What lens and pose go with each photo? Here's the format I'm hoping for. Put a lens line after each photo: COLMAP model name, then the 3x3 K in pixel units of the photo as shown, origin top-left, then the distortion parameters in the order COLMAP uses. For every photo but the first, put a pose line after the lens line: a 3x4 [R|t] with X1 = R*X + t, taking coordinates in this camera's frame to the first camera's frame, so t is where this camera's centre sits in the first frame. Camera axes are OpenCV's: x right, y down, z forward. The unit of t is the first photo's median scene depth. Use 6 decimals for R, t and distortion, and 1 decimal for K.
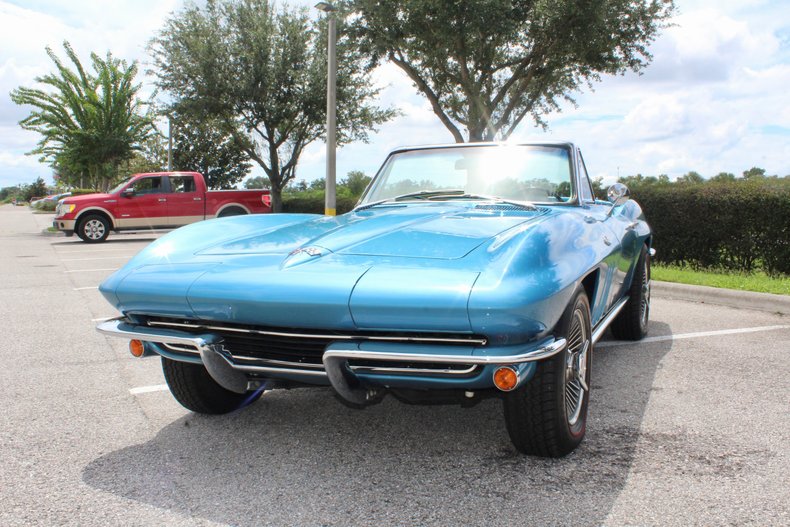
lens RADIAL K [[767.9, 0, 394.3], [0, 767.9, 273.4], [0, 0, 1]] dist [-0.155241, 0.177864]
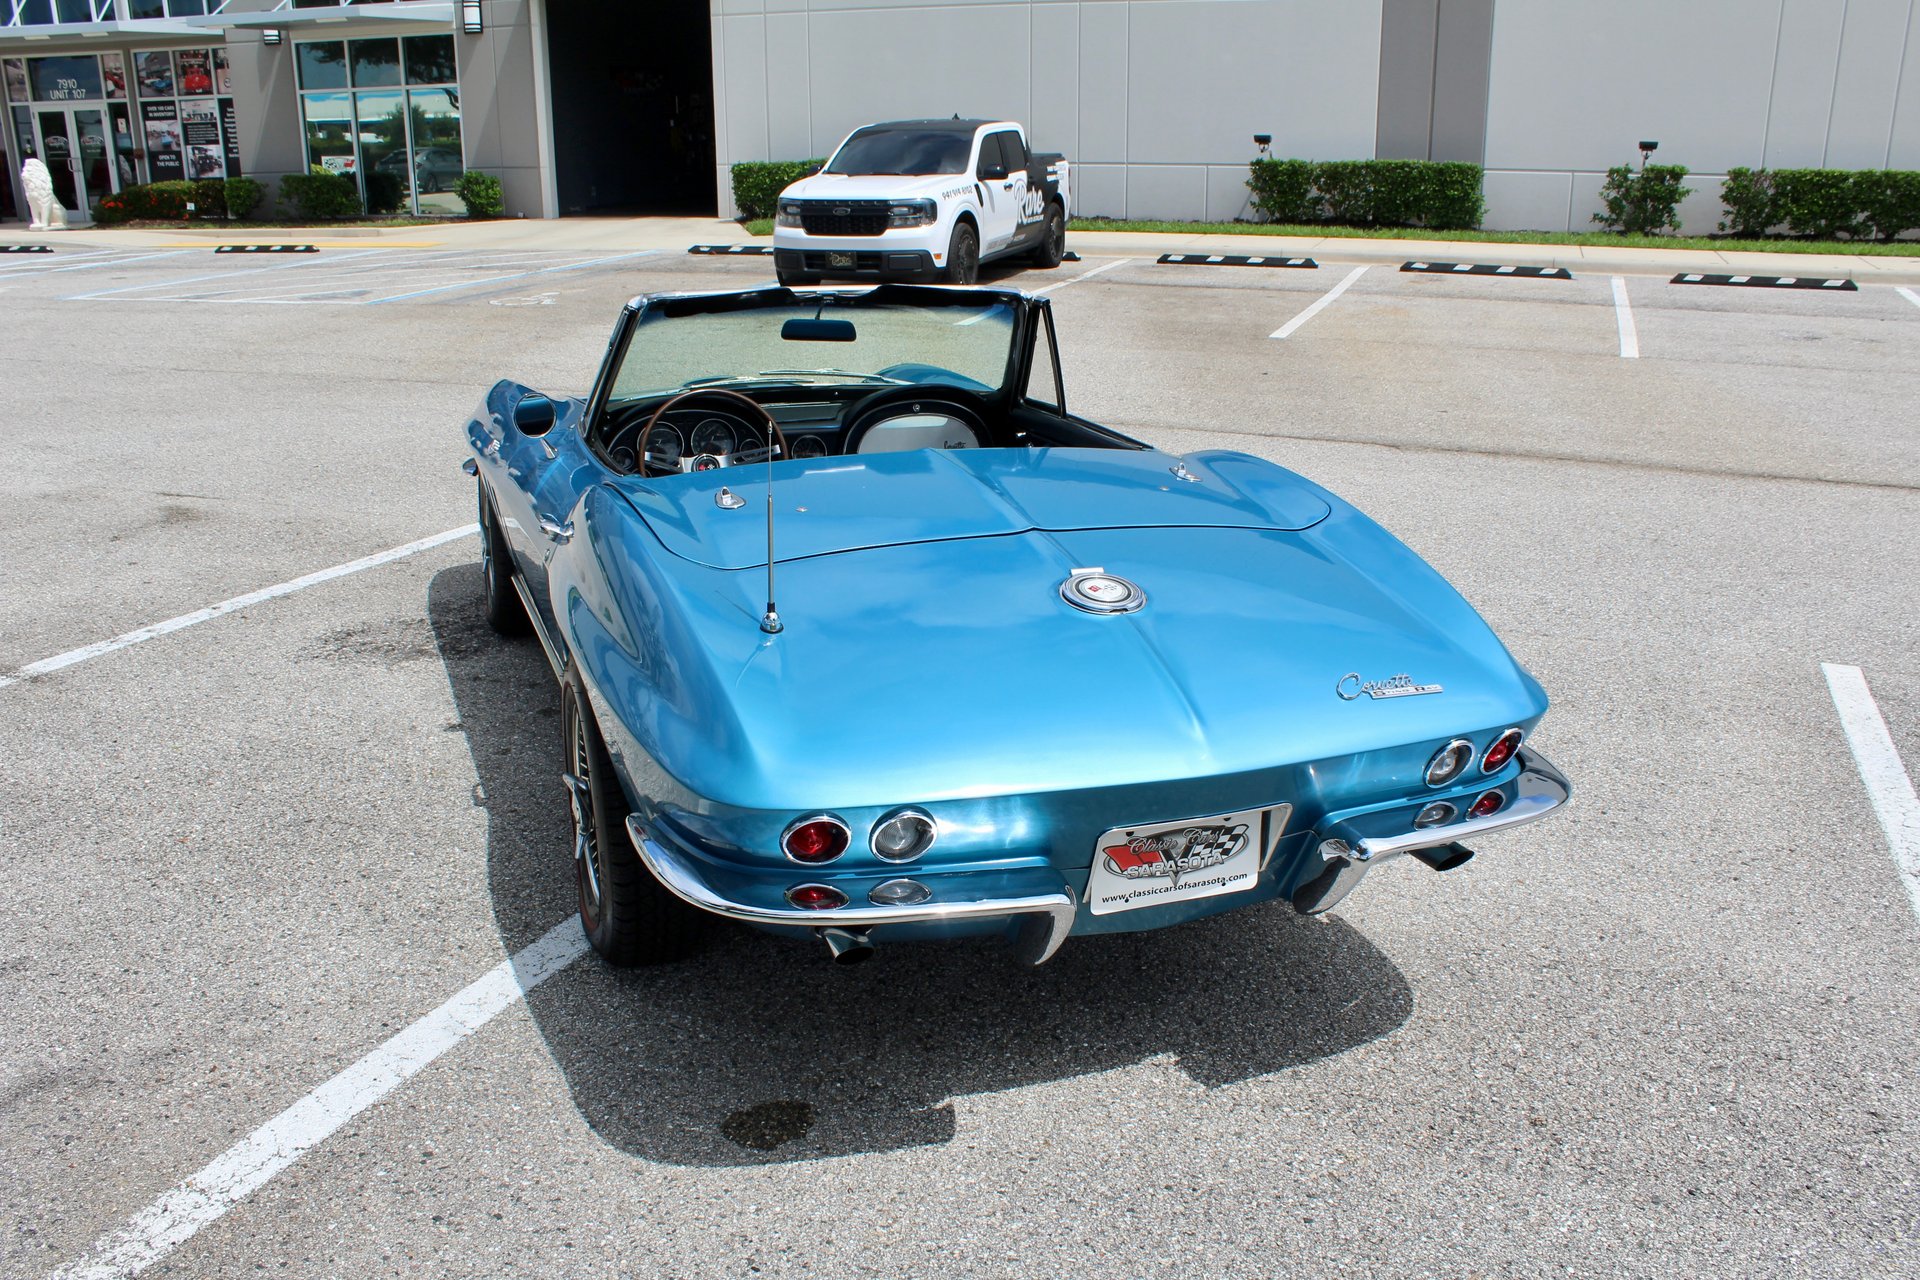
lens RADIAL K [[1653.1, 0, 960.3], [0, 1653.1, 652.8], [0, 0, 1]] dist [-0.163621, 0.149714]
pose [[-0.722833, 0.206174, -0.659548, 0.187242], [-0.064154, 0.930309, 0.361123, -0.081904], [0.688038, 0.303345, -0.659231, 0.440933]]
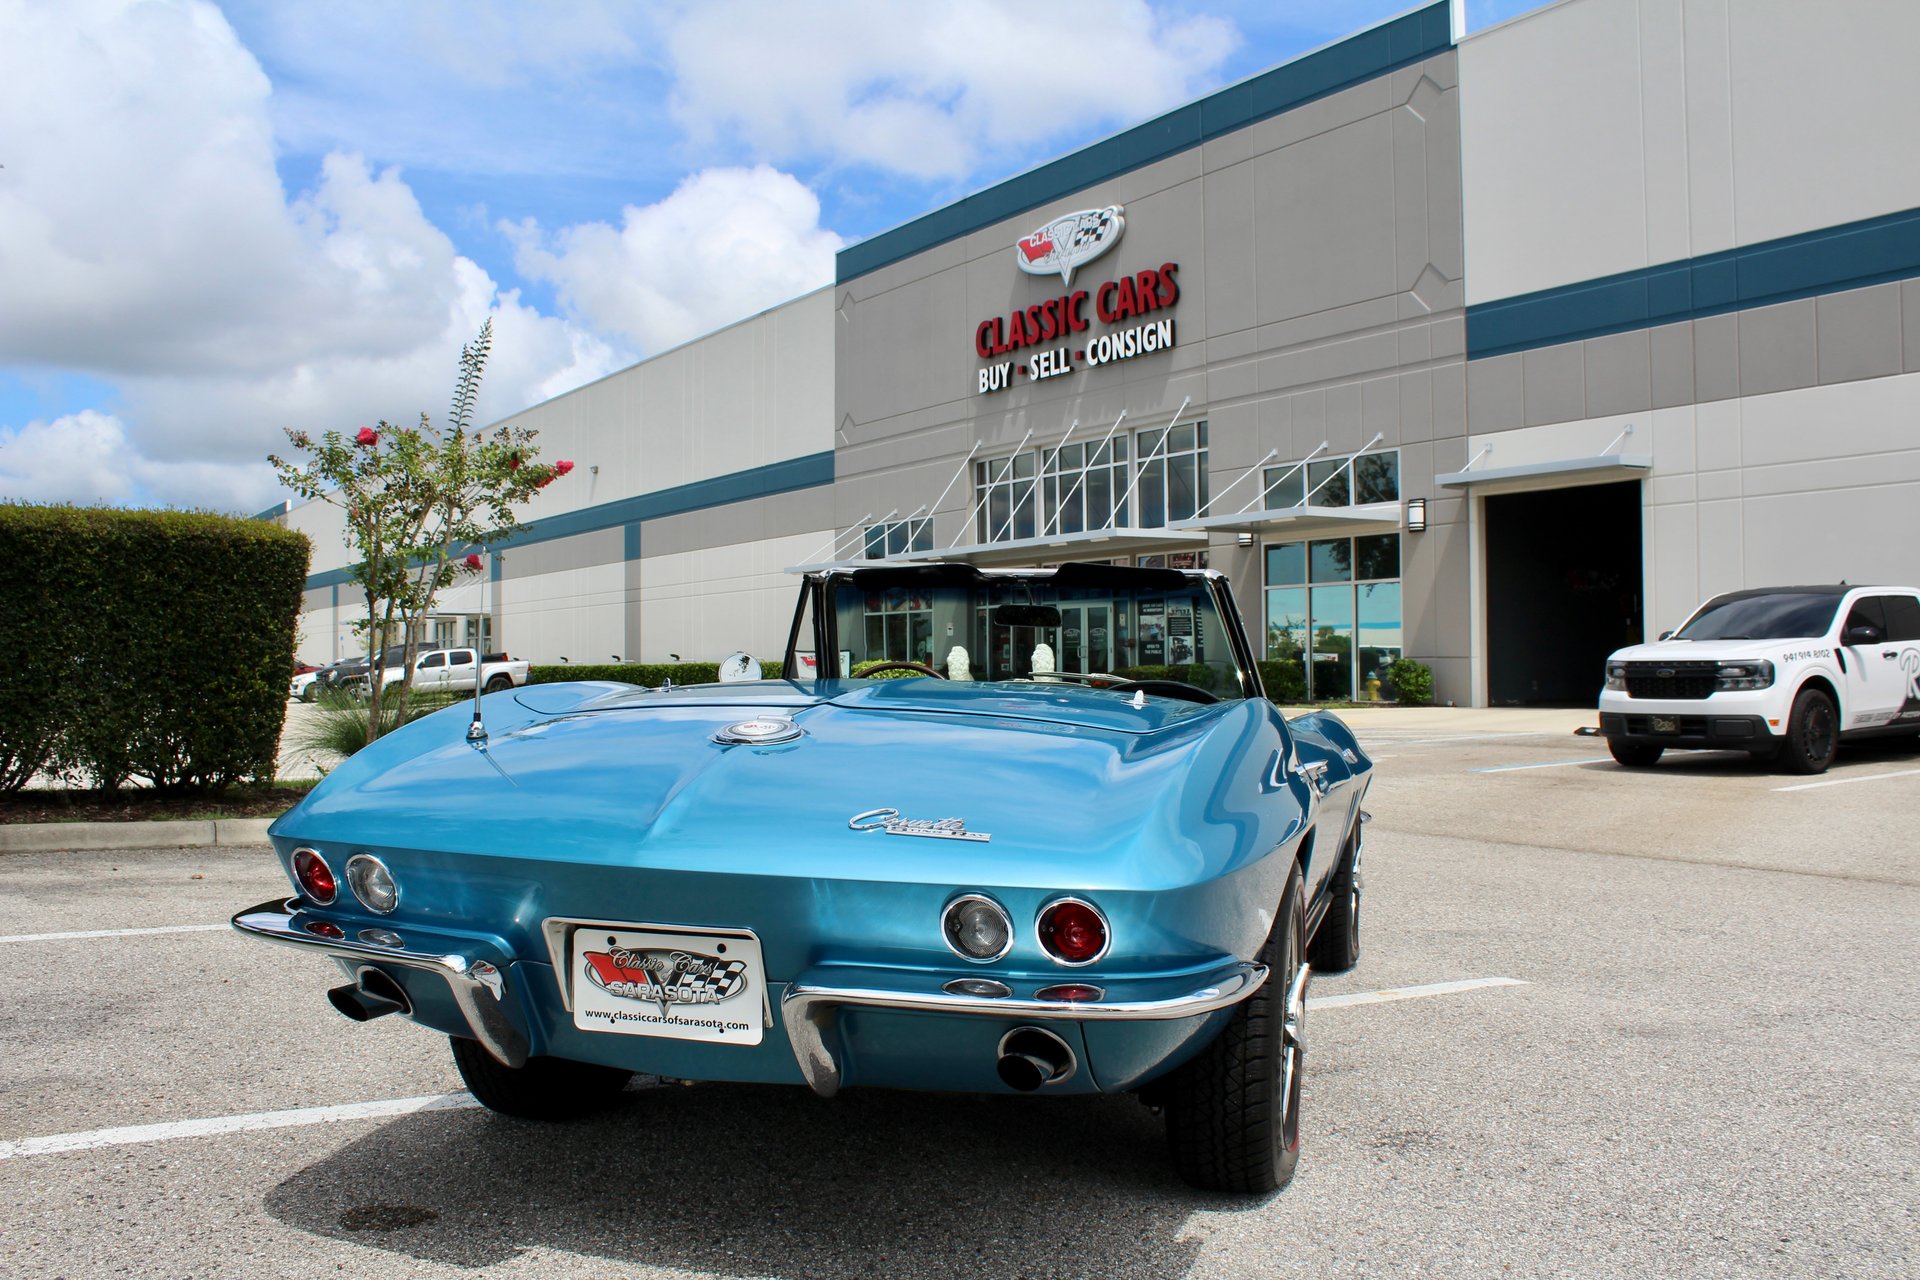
lens RADIAL K [[1657.0, 0, 959.3], [0, 1657.0, 653.0], [0, 0, 1]] dist [-0.169050, 0.163370]
pose [[-0.991284, -0.009077, -0.131432, 0.068809], [-0.019409, 0.996800, 0.077539, -0.048920], [0.130308, 0.079414, -0.988288, 0.497354]]
